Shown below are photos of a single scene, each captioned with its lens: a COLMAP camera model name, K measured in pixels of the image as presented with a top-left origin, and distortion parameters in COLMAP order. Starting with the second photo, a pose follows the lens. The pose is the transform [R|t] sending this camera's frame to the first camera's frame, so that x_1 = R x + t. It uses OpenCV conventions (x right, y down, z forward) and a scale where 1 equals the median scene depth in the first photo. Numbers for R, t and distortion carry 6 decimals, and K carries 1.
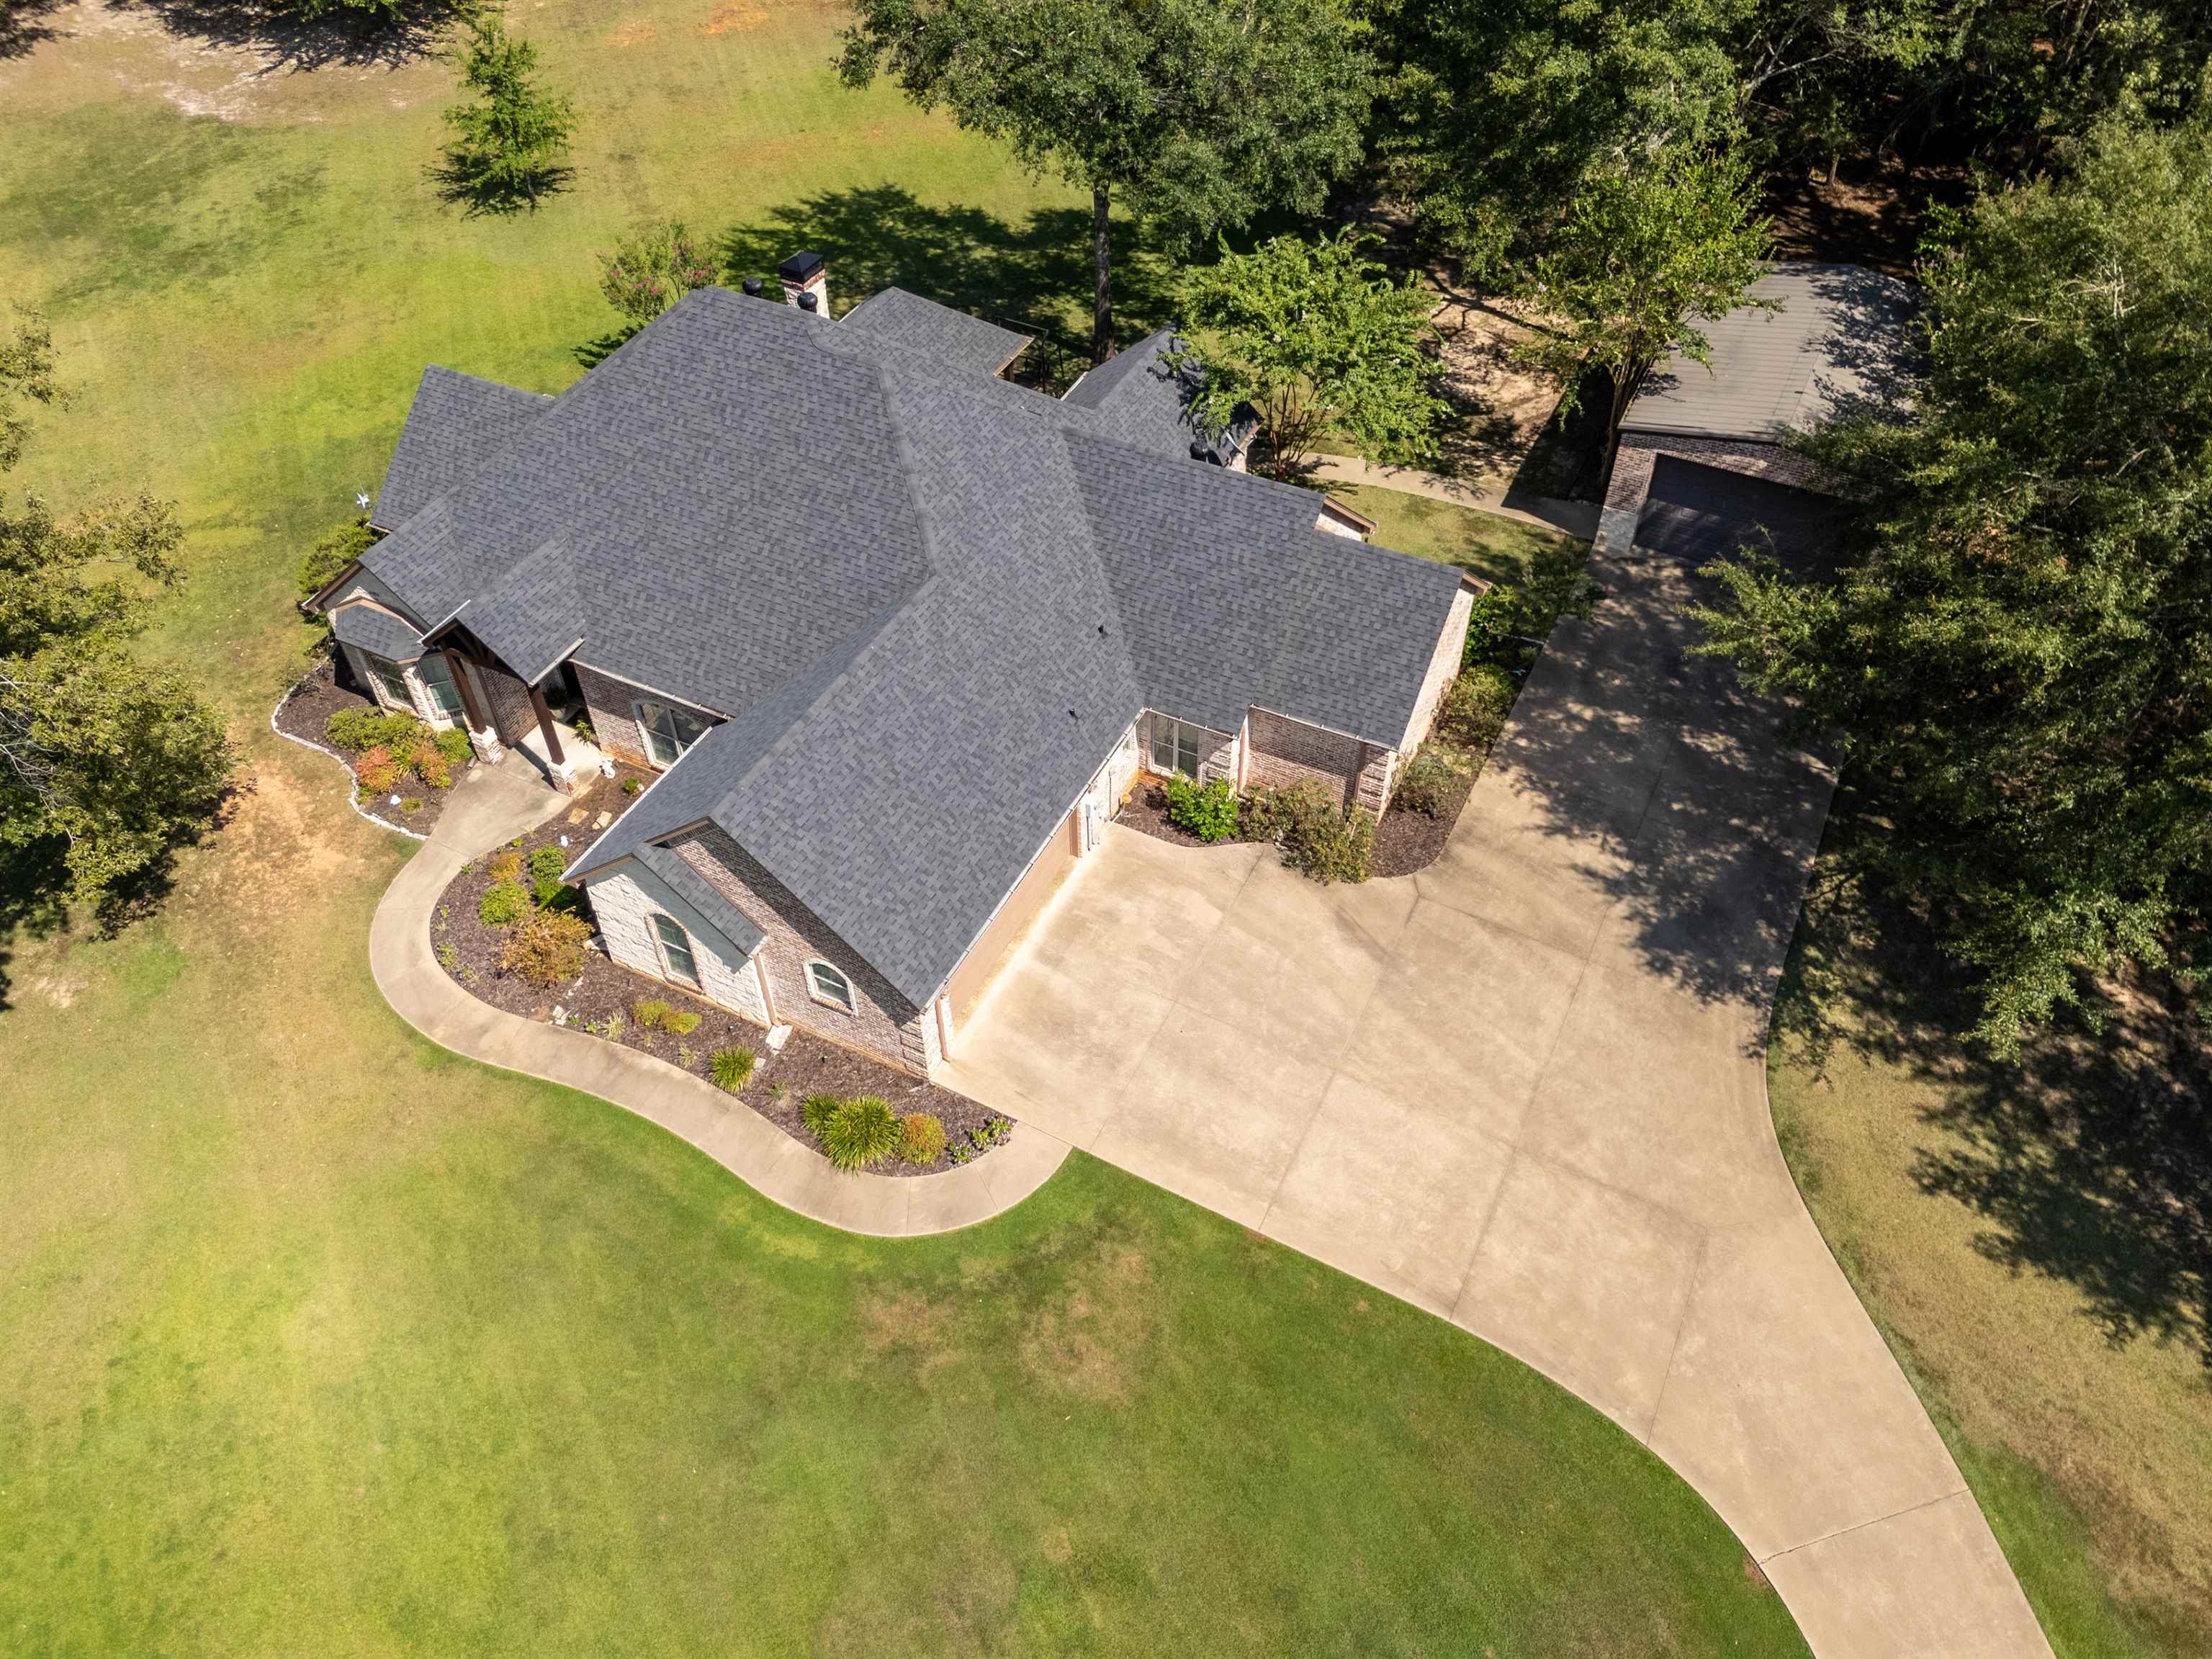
lens RADIAL K [[1664.3, 0, 1100.9], [0, 1664.3, 824.3], [0, 0, 1]] dist [0.003552, -0.000161]
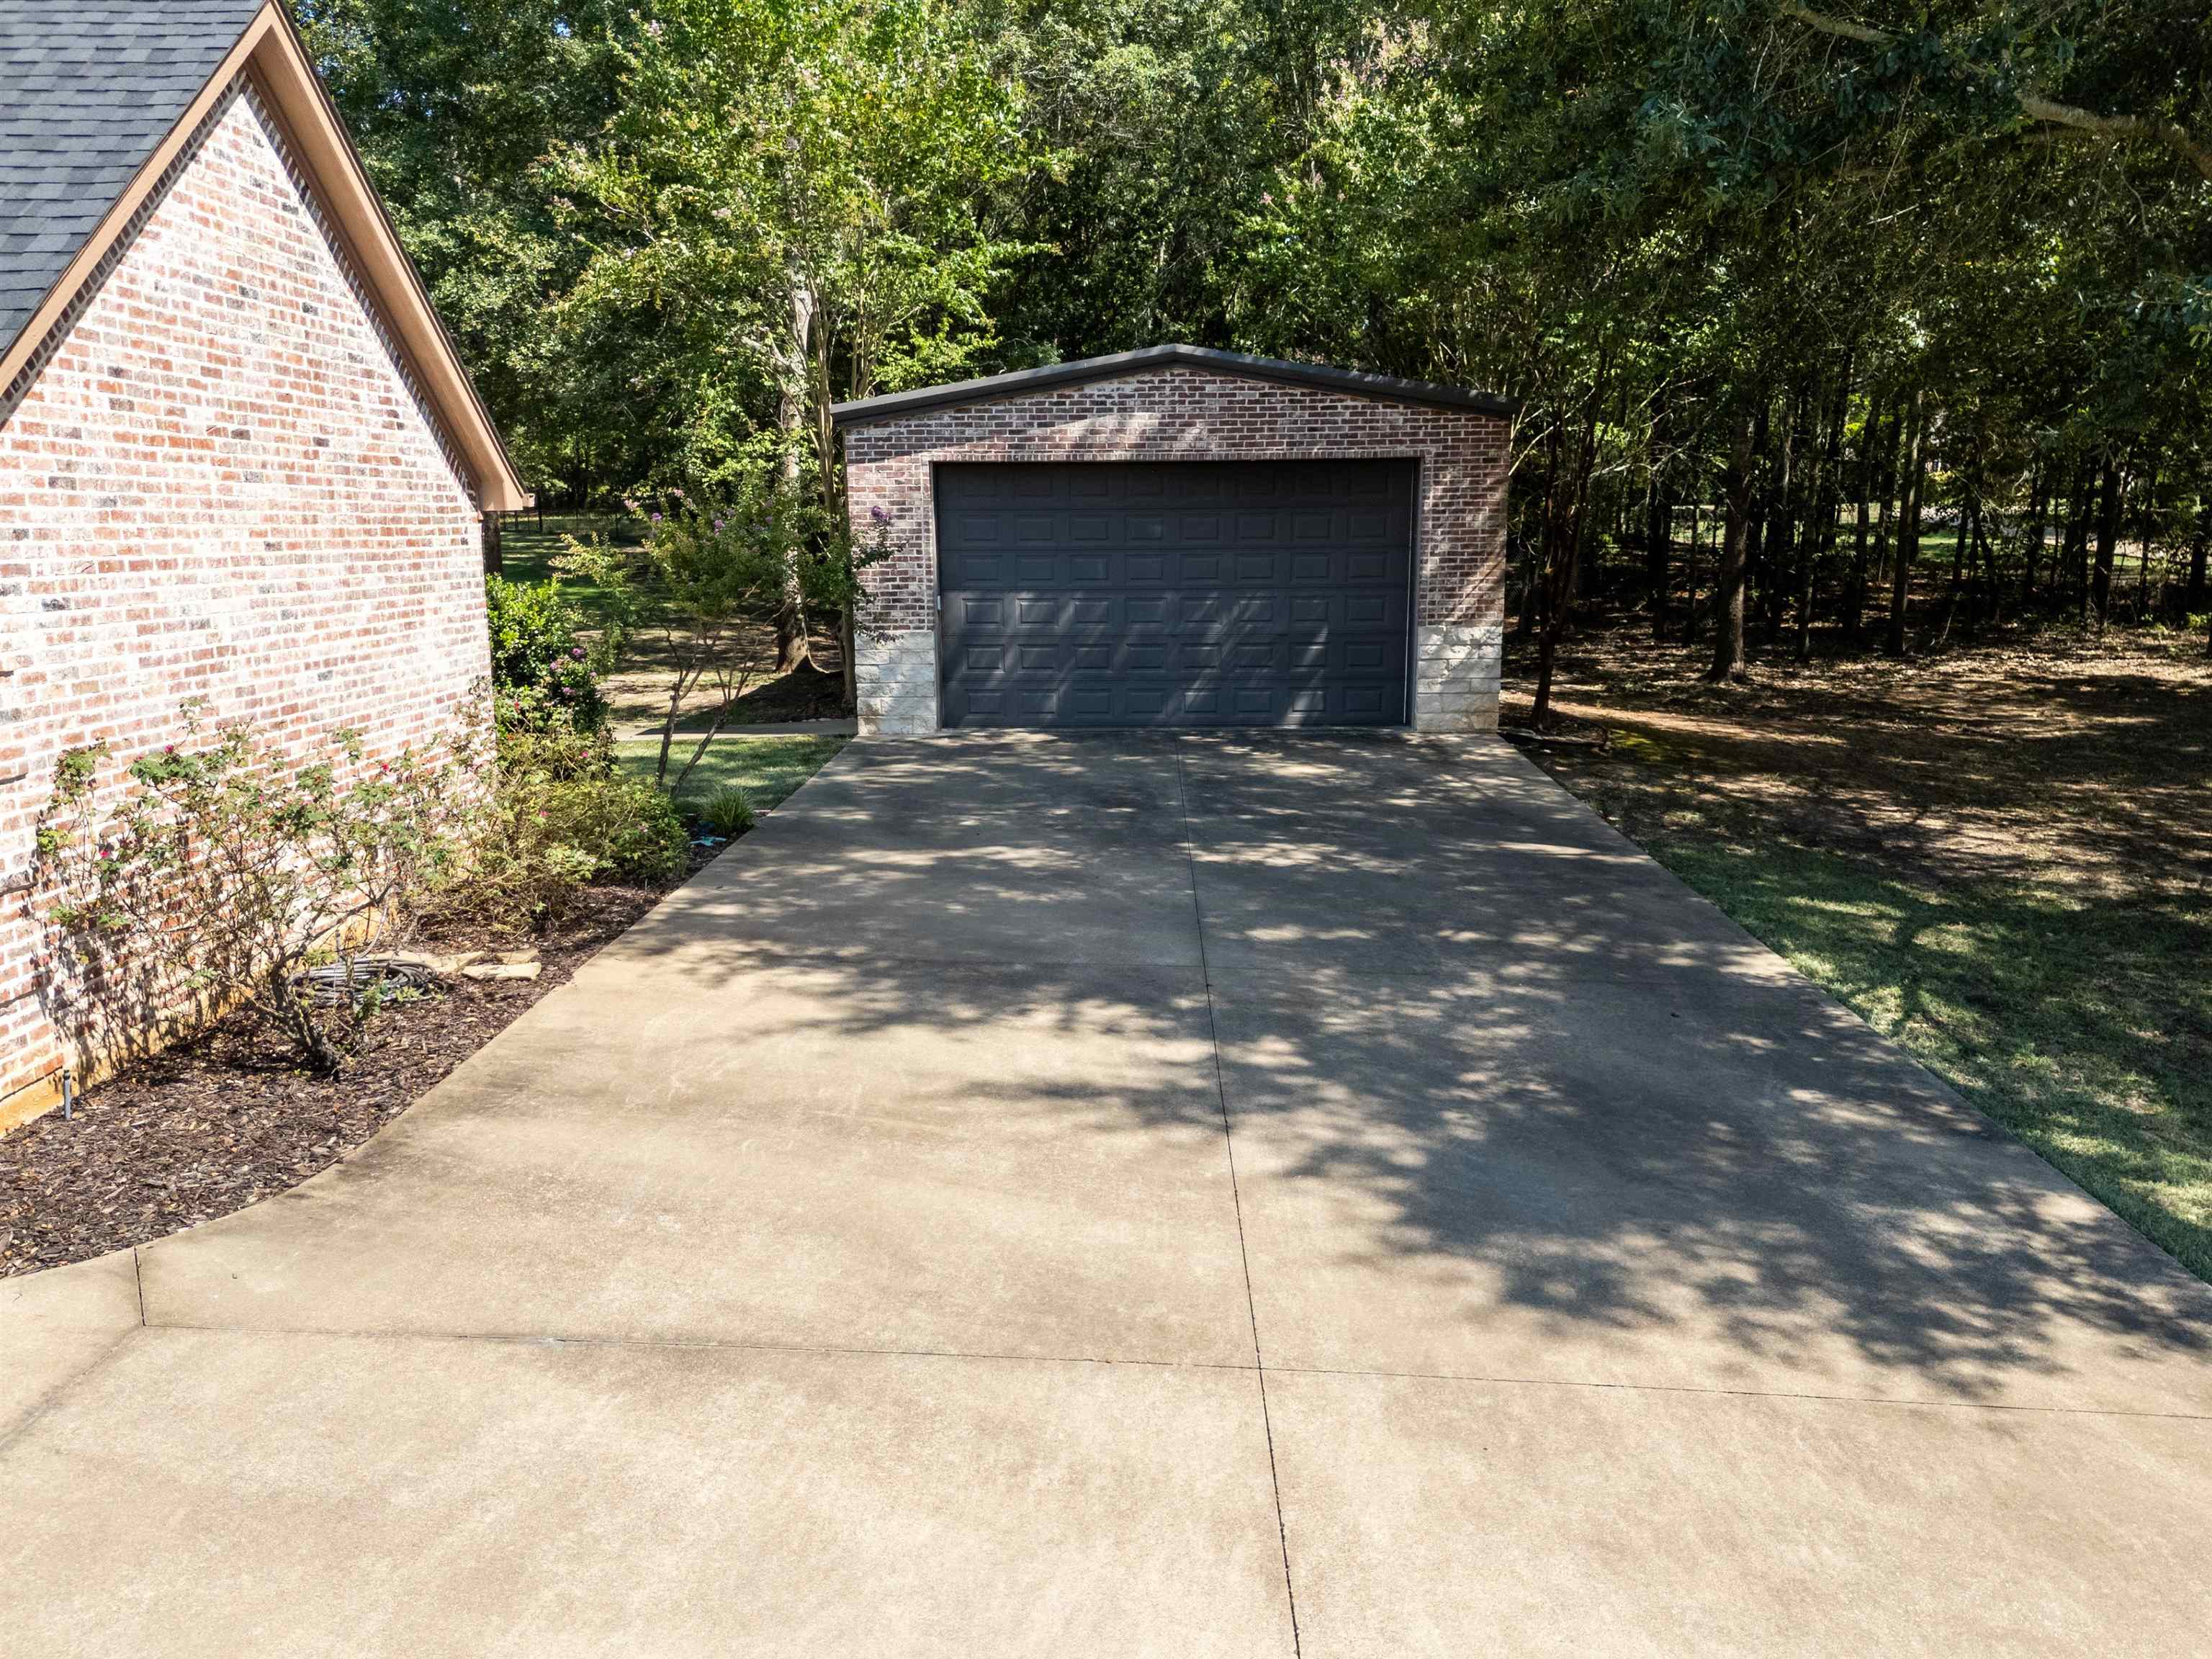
lens RADIAL K [[1649.3, 0, 1106.0], [0, 1649.3, 829.5], [0, 0, 1]] dist [0.010656, -0.000993]
pose [[0.903533, -0.075582, 0.421799, 0.220666], [0.306066, 0.802749, -0.511779, 0.123650], [-0.299918, 0.591508, 0.748443, 0.865875]]
